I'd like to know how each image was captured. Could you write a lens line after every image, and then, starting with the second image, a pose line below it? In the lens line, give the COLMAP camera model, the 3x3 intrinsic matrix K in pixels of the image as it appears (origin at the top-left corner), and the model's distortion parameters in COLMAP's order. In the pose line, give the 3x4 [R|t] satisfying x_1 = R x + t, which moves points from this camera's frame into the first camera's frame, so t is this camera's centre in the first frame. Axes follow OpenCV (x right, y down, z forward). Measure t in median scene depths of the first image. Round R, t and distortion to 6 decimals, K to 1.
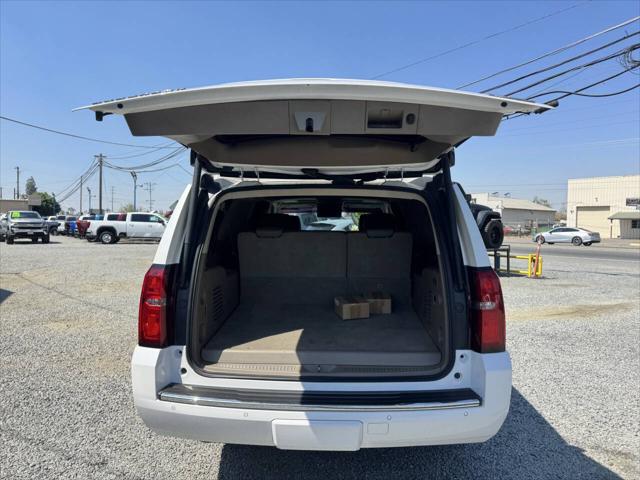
lens RADIAL K [[461.2, 0, 321.5], [0, 461.2, 238.8], [0, 0, 1]] dist [0.007825, 0.000380]
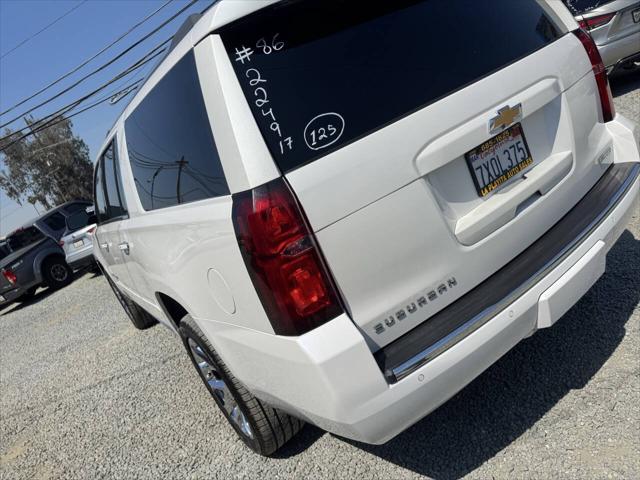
lens RADIAL K [[454.3, 0, 319.9], [0, 454.3, 246.4], [0, 0, 1]] dist [0.032118, -0.060520]
pose [[0.743722, -0.472775, 0.472611, -0.375520], [0.415908, 0.880736, 0.226550, 0.016519], [-0.523353, 0.028072, 0.851653, 0.340994]]
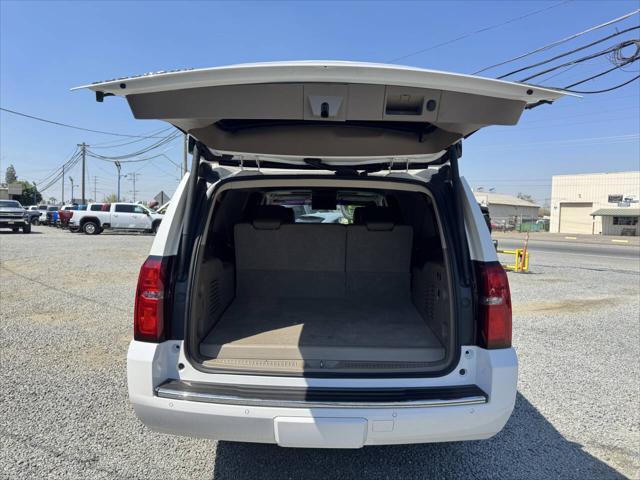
lens RADIAL K [[461.8, 0, 320.0], [0, 461.8, 240.0], [0, 0, 1]] dist [0.005845, 0.001798]
pose [[0.999549, 0.010214, 0.028231, -0.024923], [-0.010705, 0.999793, 0.017276, 0.001474], [-0.028048, -0.017571, 0.999452, 0.019838]]
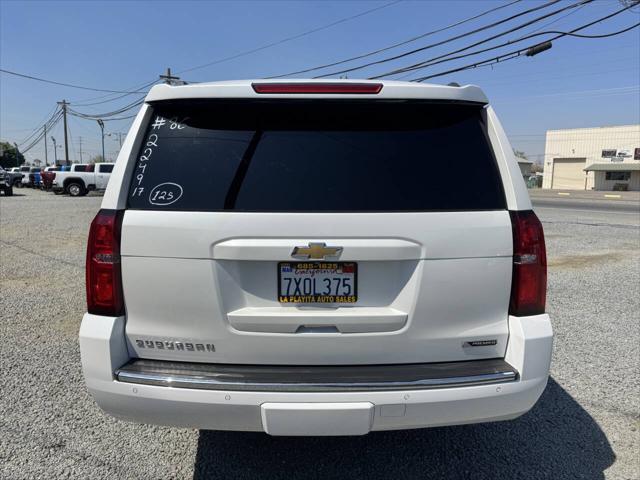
lens RADIAL K [[461.2, 0, 321.5], [0, 461.2, 238.8], [0, 0, 1]] dist [0.007825, 0.000380]
pose [[0.998846, -0.007189, 0.047482, -0.022752], [0.002333, 0.994829, 0.101541, 0.016720], [-0.047966, -0.101313, 0.993698, 0.136047]]
